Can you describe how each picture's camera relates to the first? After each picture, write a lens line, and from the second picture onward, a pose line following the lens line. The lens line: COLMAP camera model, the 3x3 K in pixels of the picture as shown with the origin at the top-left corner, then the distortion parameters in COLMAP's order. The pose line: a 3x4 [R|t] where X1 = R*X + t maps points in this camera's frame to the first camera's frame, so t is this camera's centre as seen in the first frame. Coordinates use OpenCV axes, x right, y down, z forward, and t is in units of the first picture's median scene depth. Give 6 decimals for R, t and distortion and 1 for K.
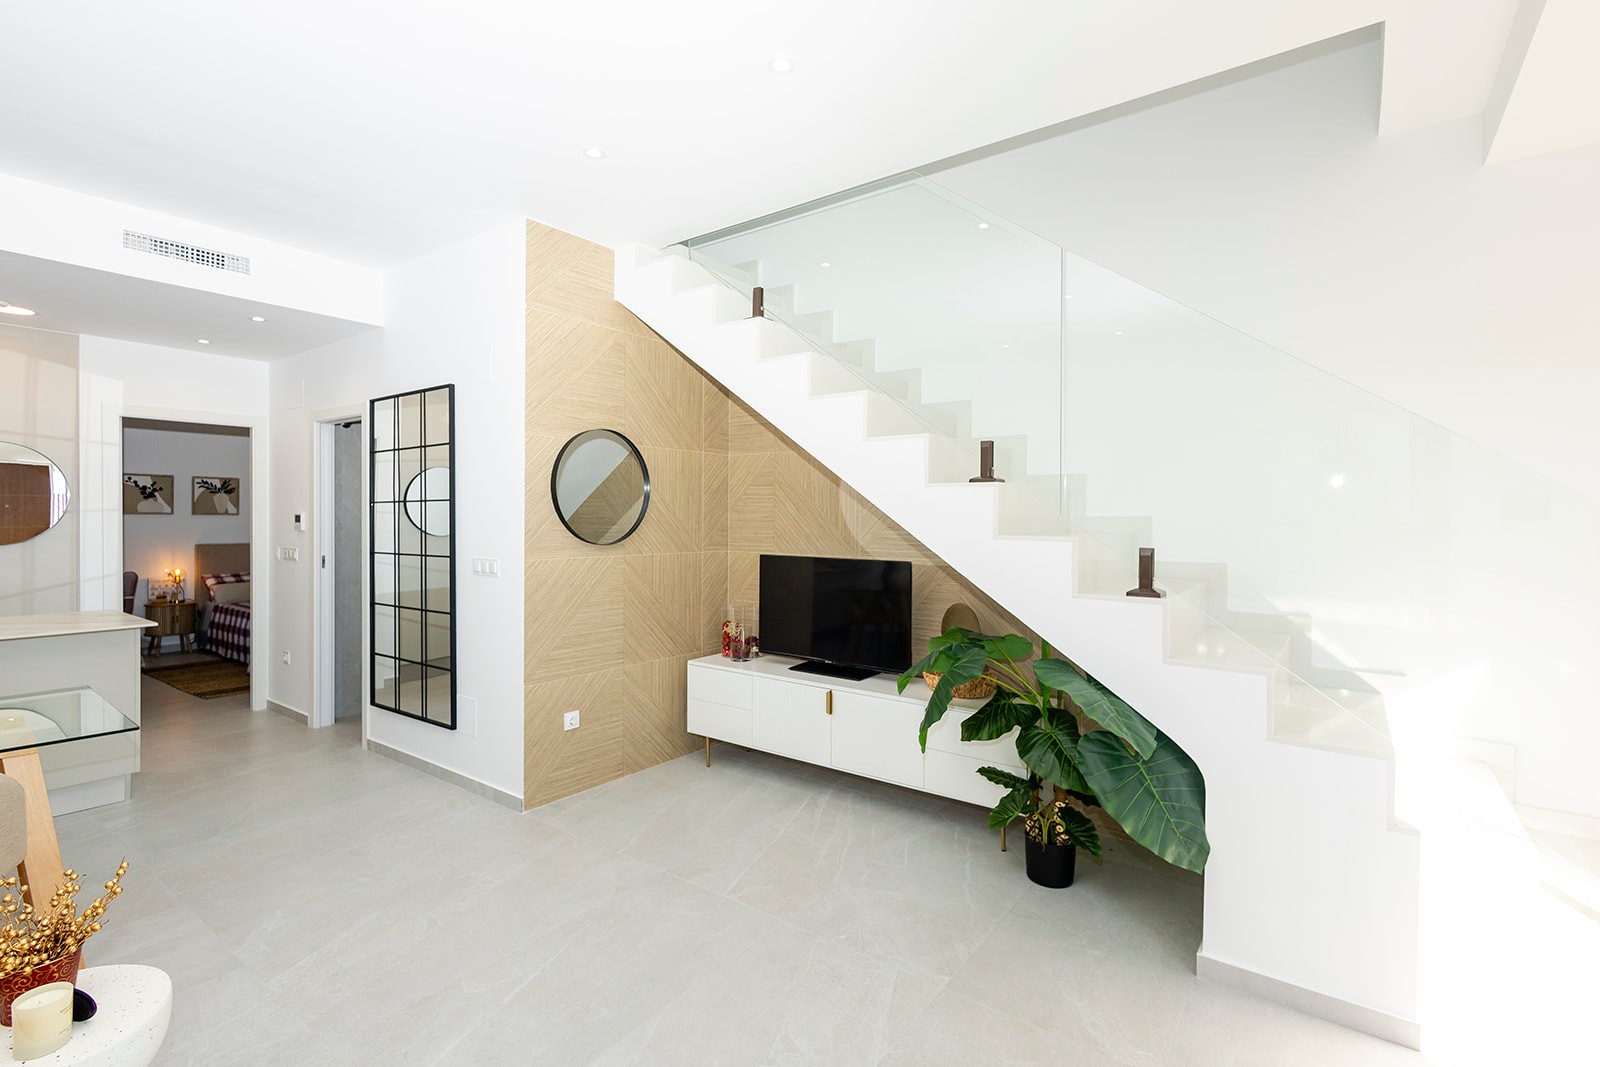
lens RADIAL K [[742.6, 0, 797.5], [0, 742.6, 524.7], [0, 0, 1]] dist [0.007995, -0.002296]
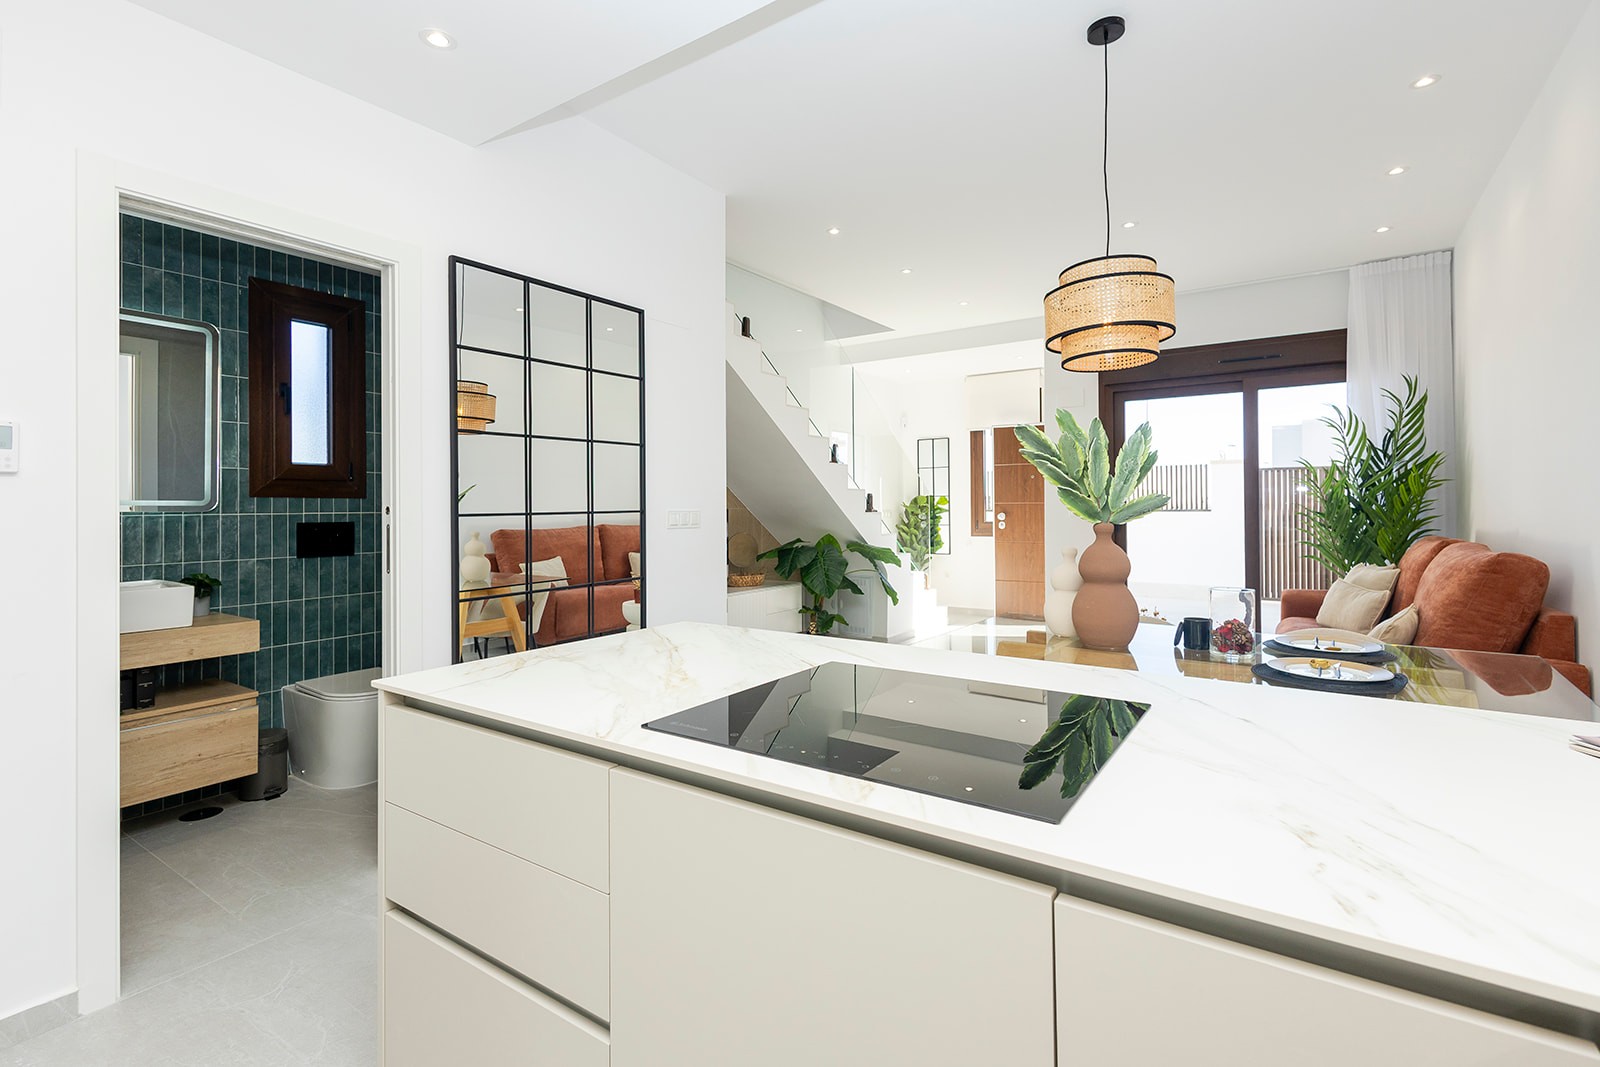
lens RADIAL K [[742.6, 0, 803.1], [0, 742.6, 491.8], [0, 0, 1]] dist [0.007995, -0.002296]
pose [[-0.048519, 0.015544, 0.998701, -1.237480], [0.017007, 0.999747, -0.014734, 0.034606], [-0.998677, 0.016270, -0.048771, 0.800849]]
